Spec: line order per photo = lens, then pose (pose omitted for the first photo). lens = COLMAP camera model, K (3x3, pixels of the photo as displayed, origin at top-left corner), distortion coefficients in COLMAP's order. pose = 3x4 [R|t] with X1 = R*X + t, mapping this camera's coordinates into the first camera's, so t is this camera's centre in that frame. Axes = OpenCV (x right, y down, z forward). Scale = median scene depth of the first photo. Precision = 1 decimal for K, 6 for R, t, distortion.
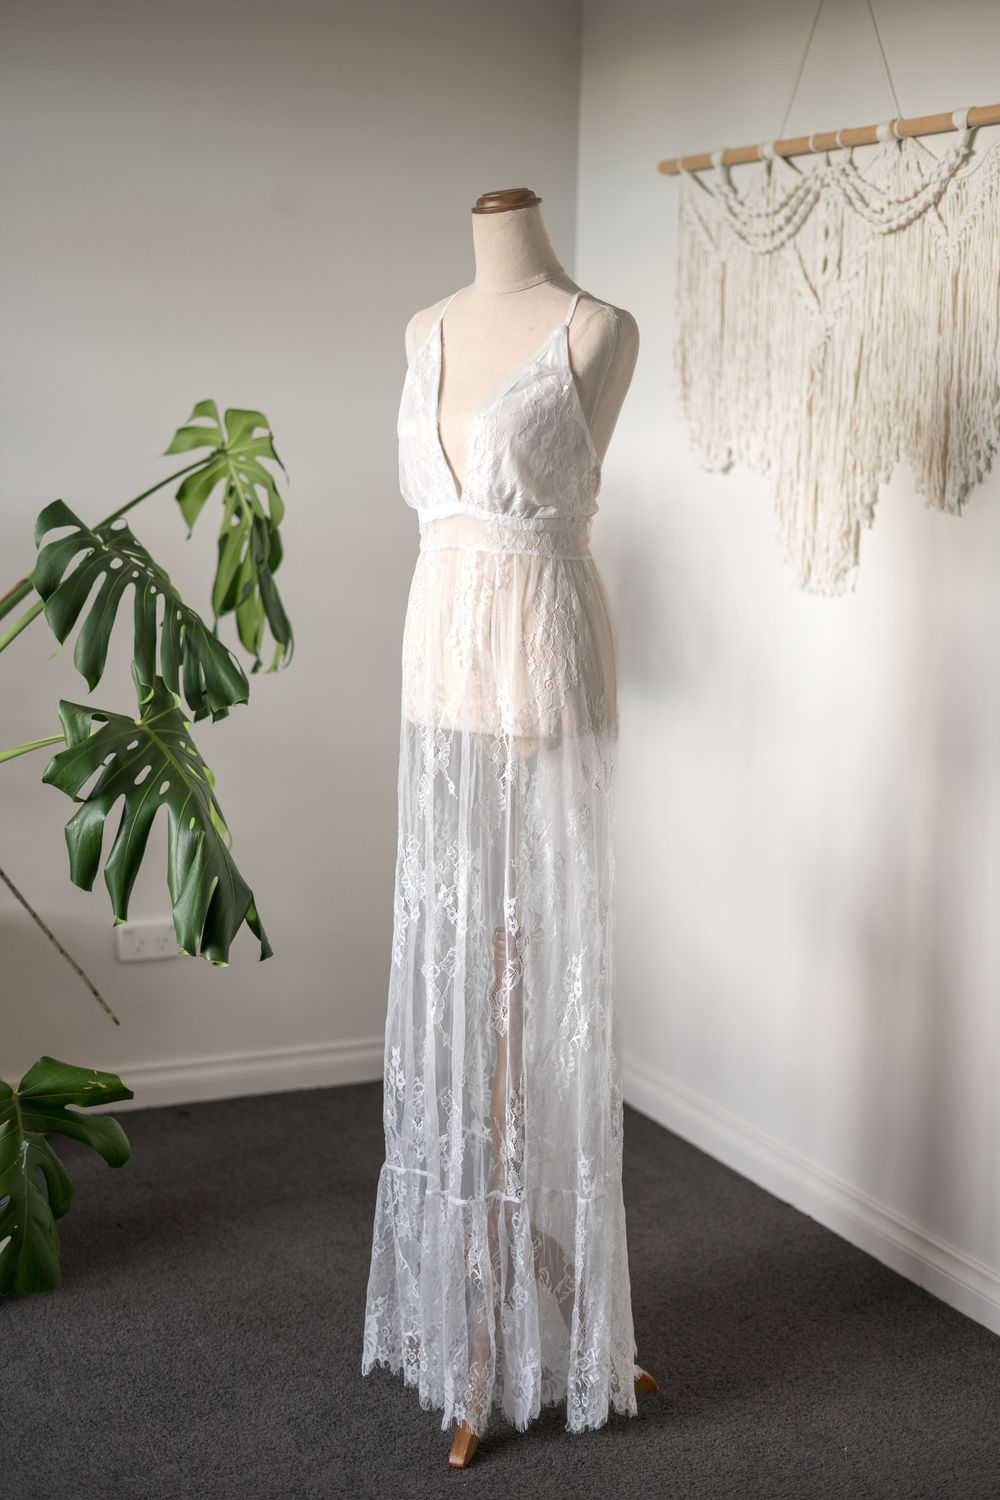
lens RADIAL K [[2620.0, 0, 511.5], [0, 2620.0, 755.9], [0, 0, 1]] dist [0.009905, 0.000000]
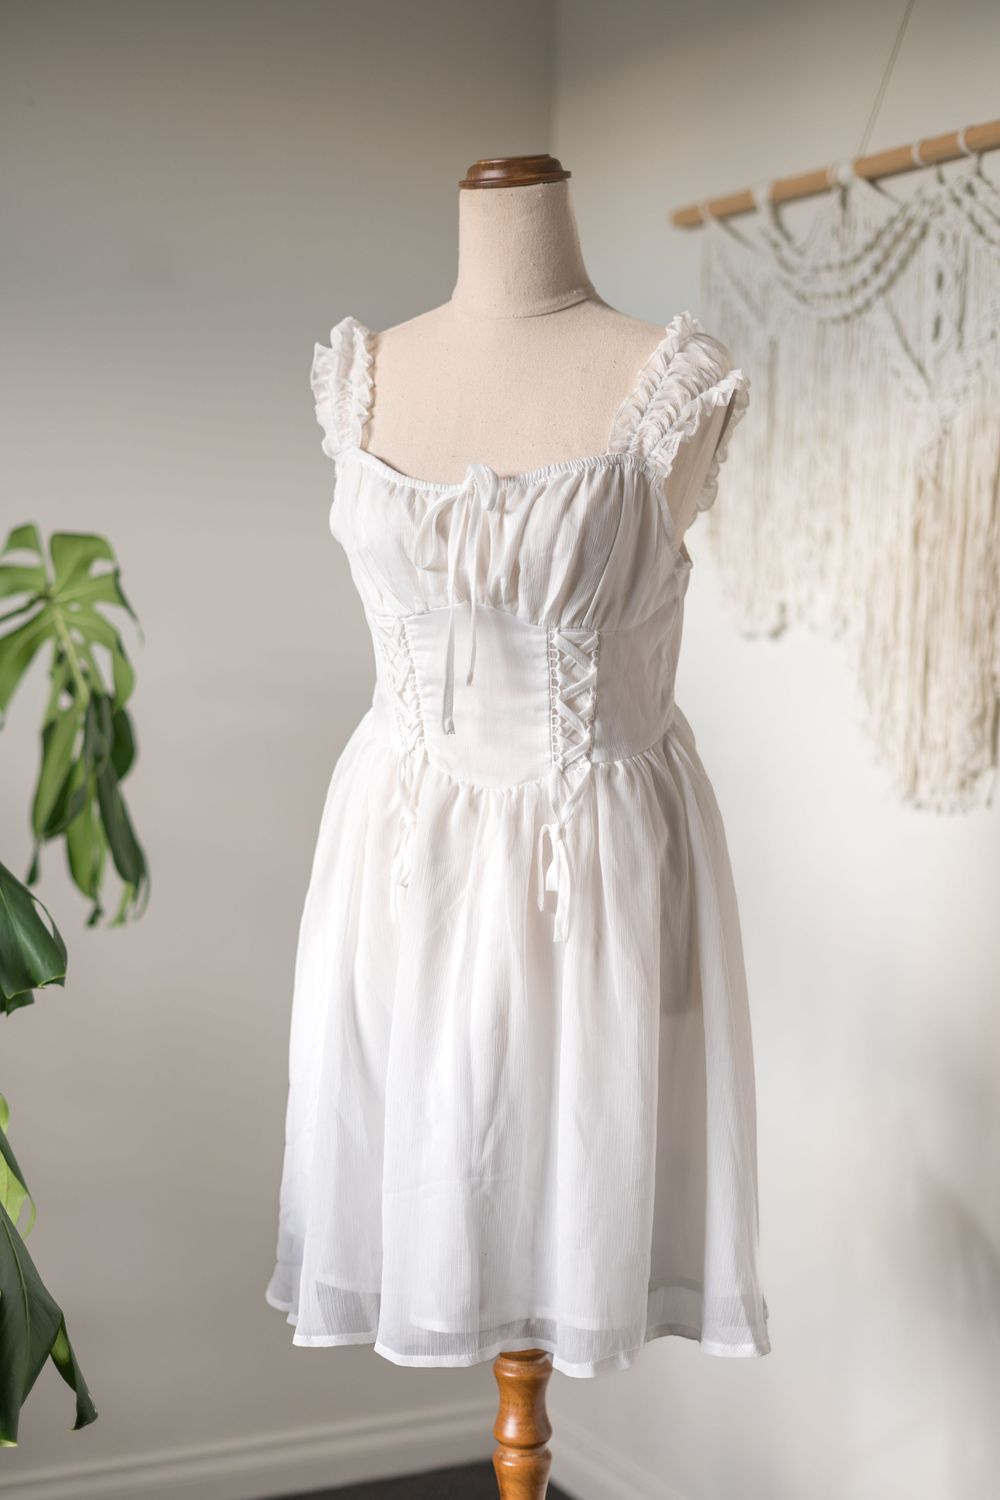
lens RADIAL K [[2620.0, 0, 516.0], [0, 2620.0, 752.8], [0, 0, 1]] dist [0.009905, 0.000000]
pose [[0.999077, 0.002105, 0.042910, -0.019008], [0.001682, 0.996115, -0.088041, -0.017021], [-0.042929, 0.088032, 0.995192, 0.332431]]
